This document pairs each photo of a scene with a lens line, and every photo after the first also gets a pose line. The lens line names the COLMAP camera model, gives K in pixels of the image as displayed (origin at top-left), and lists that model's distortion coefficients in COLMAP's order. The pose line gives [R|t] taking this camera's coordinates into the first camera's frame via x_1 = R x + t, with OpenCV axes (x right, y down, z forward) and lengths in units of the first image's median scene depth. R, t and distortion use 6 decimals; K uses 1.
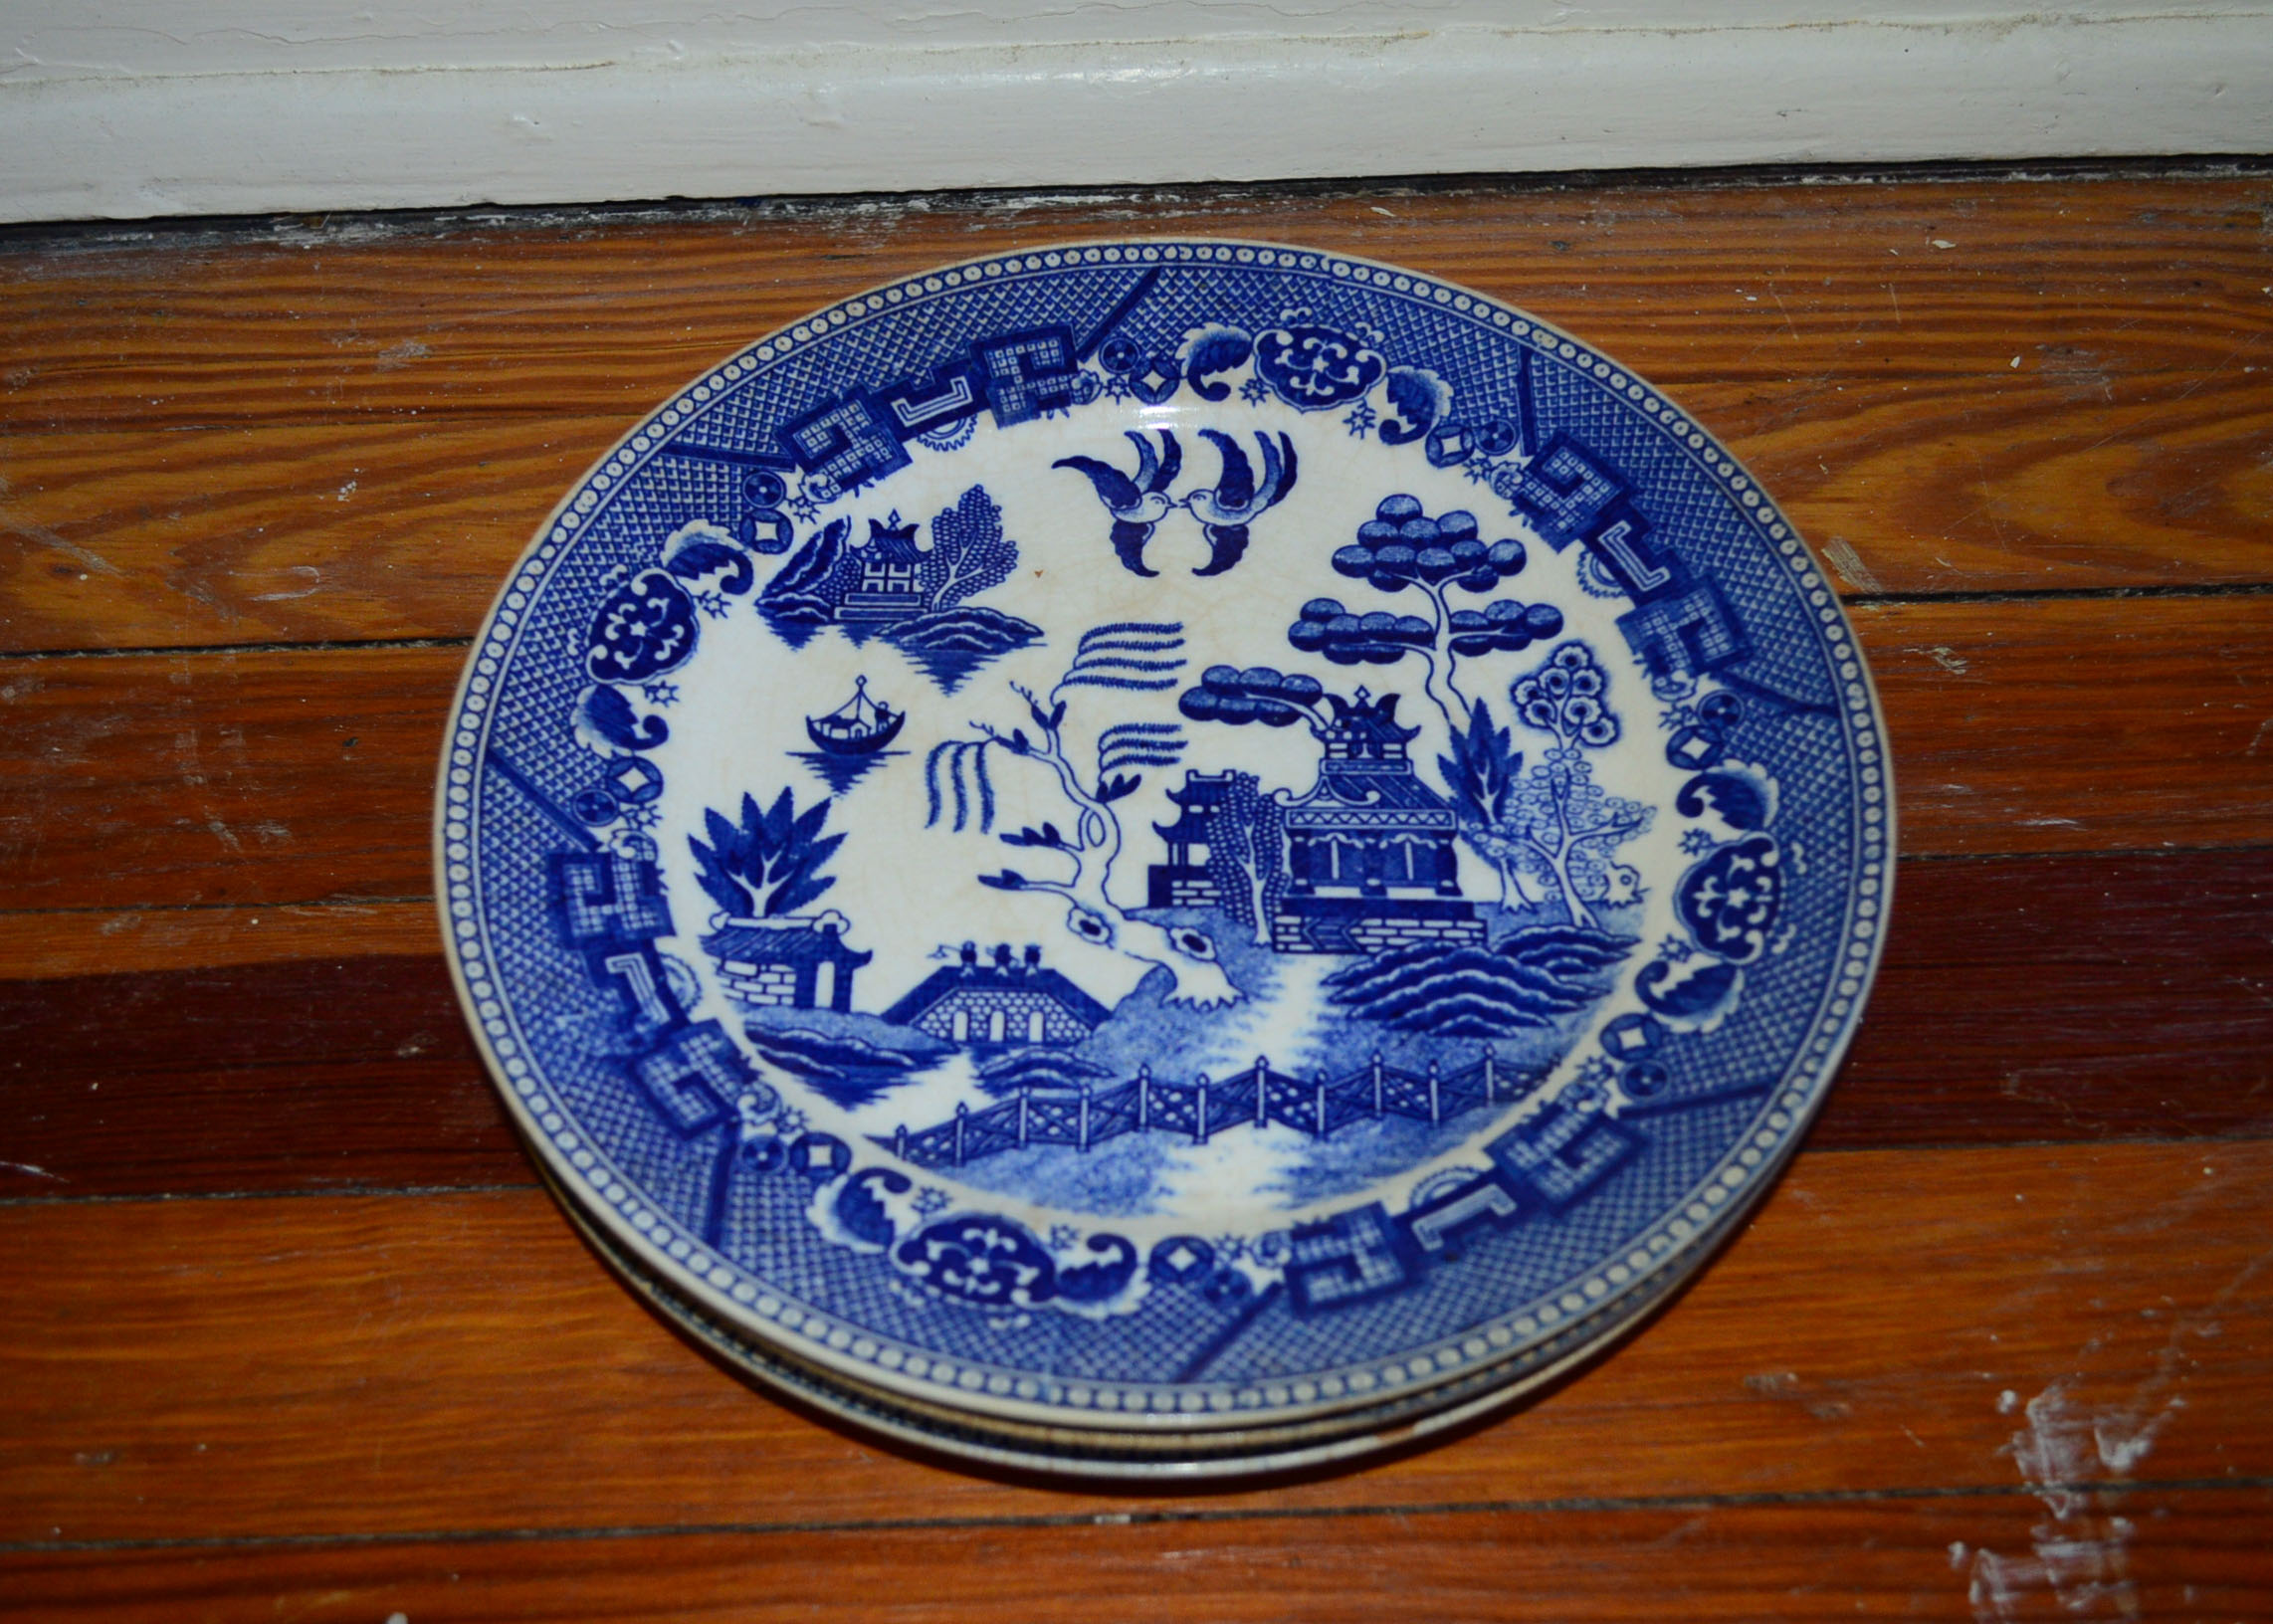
lens RADIAL K [[2396.7, 0, 1135.2], [0, 2396.7, 817.8], [0, 0, 1]] dist [-0.018708, 0.000000]
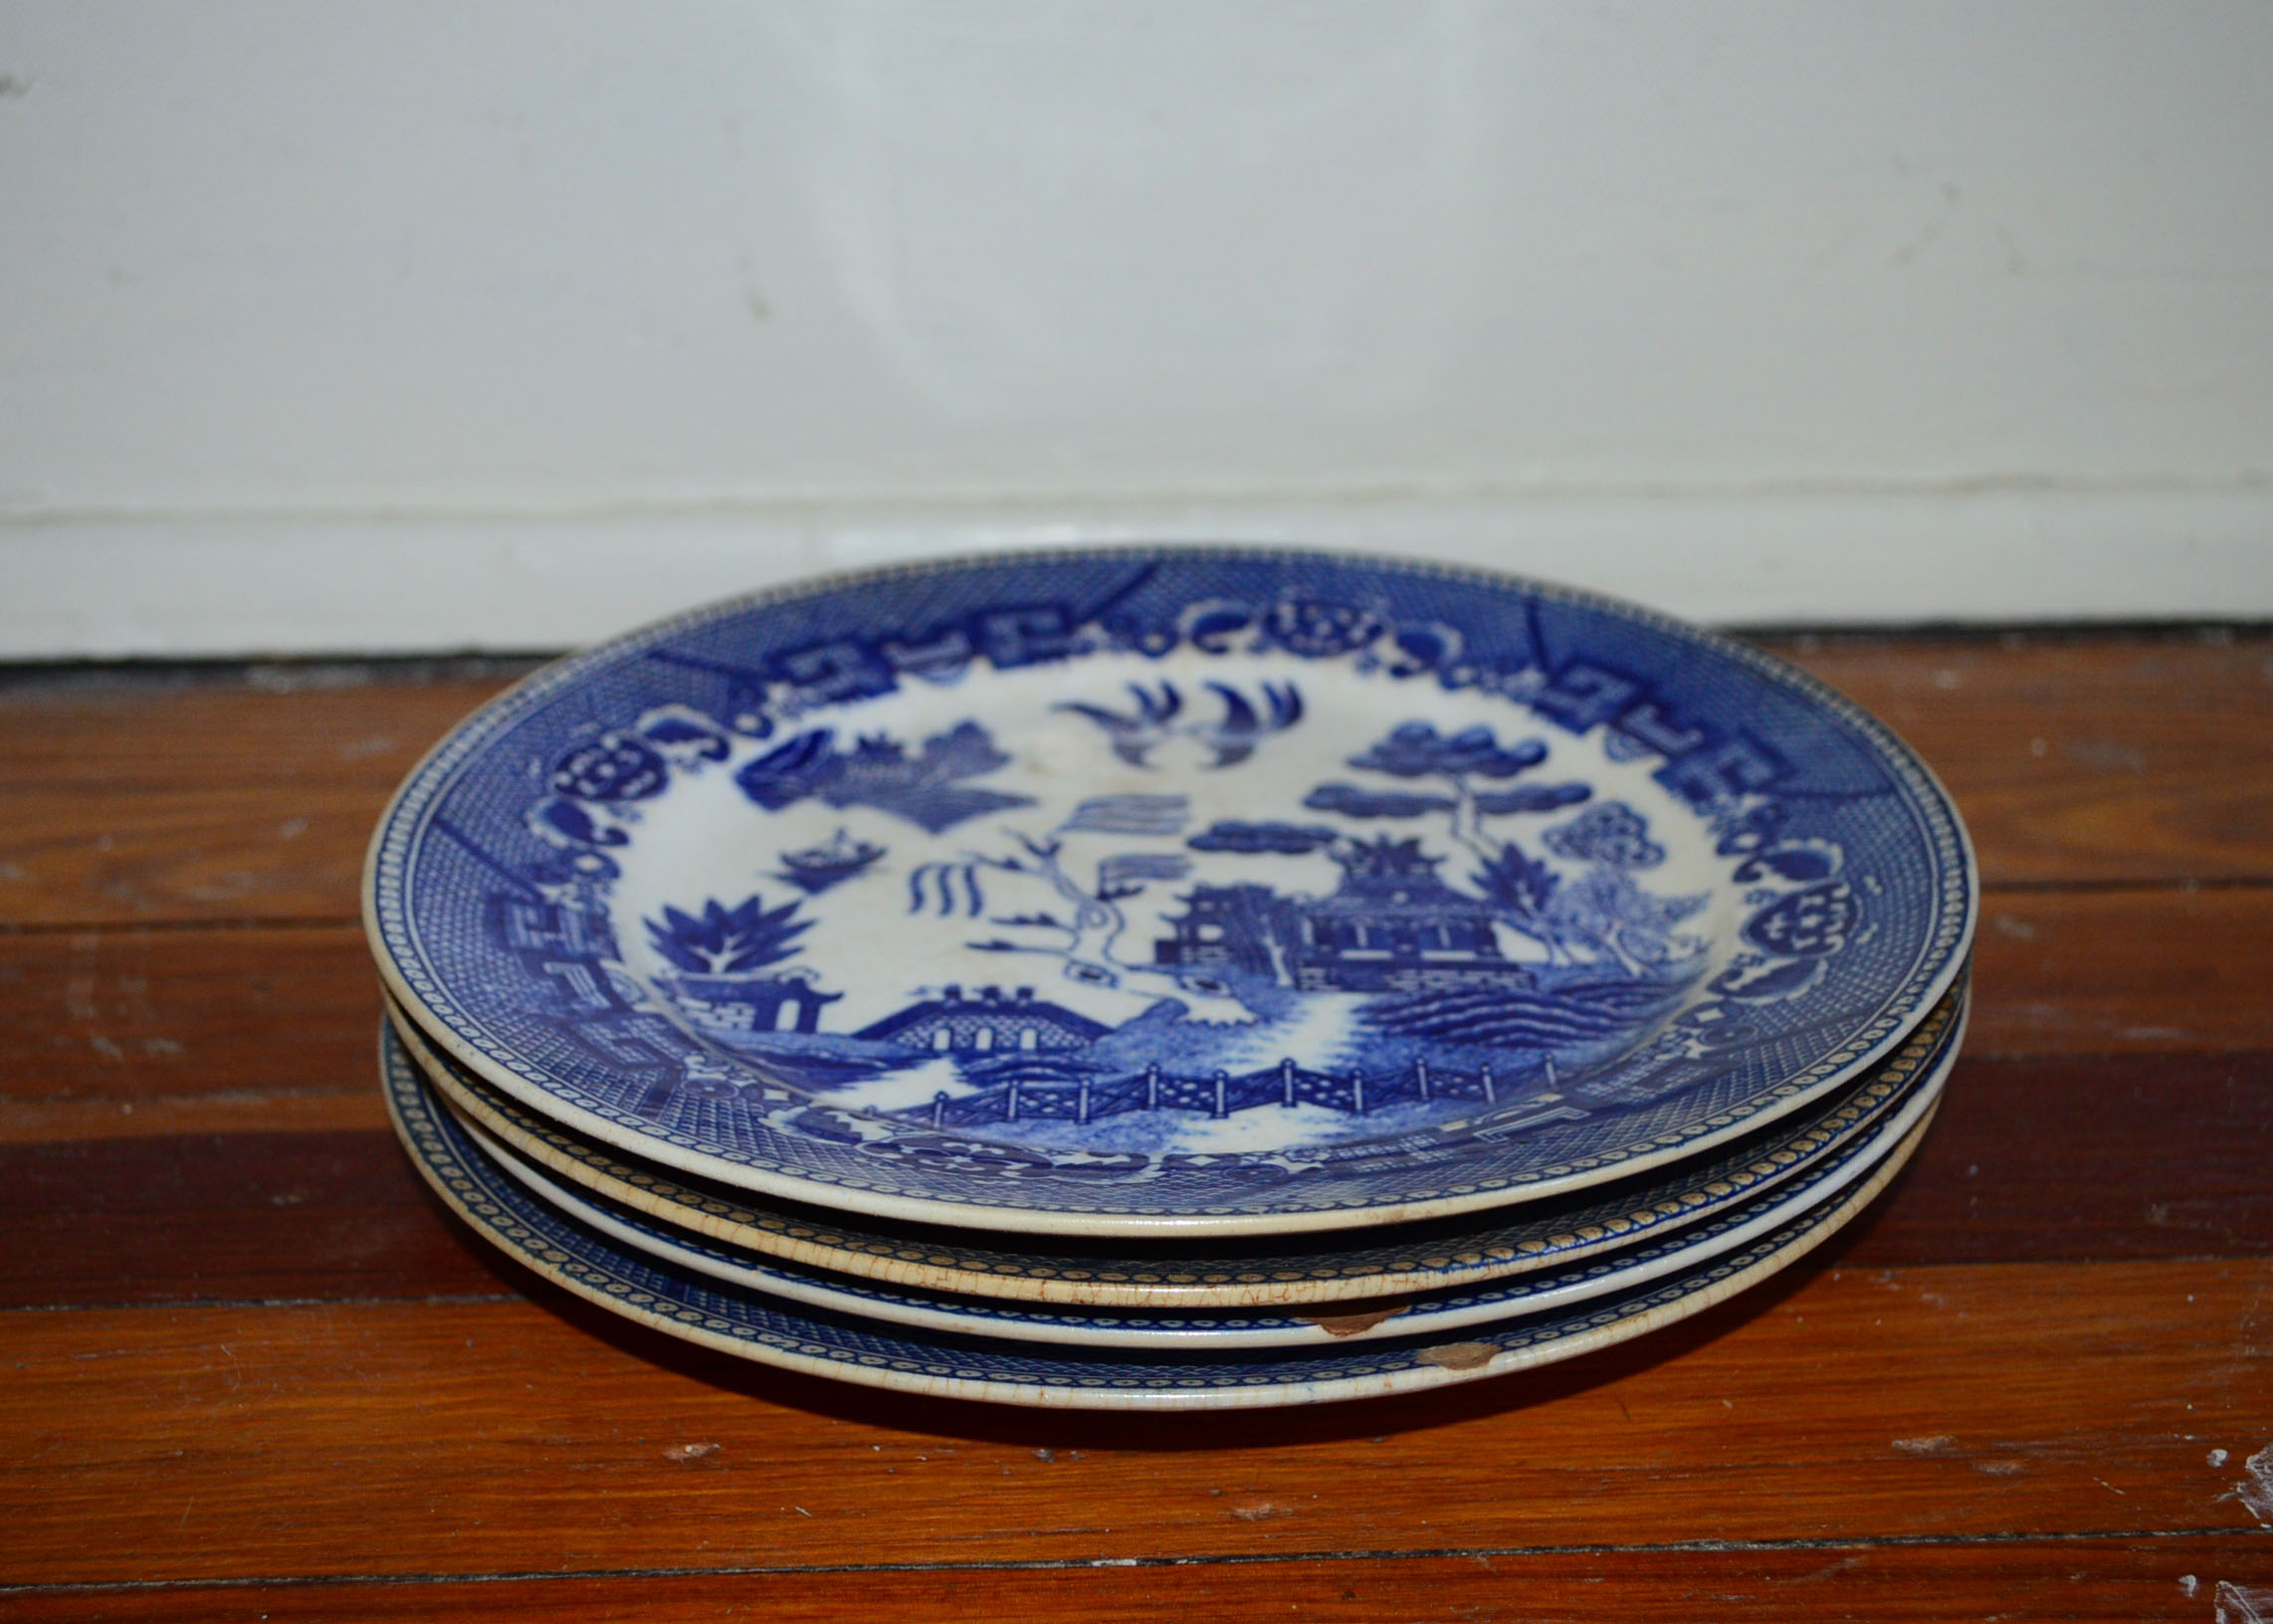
lens RADIAL K [[2628.6, 0, 1137.0], [0, 2628.6, 807.8], [0, 0, 1]] dist [-0.015204, 0.000000]
pose [[0.999879, 0.009074, 0.012658, -0.013945], [-0.001696, 0.871365, -0.490633, 0.457722], [-0.015482, 0.490552, 0.871275, 0.116076]]
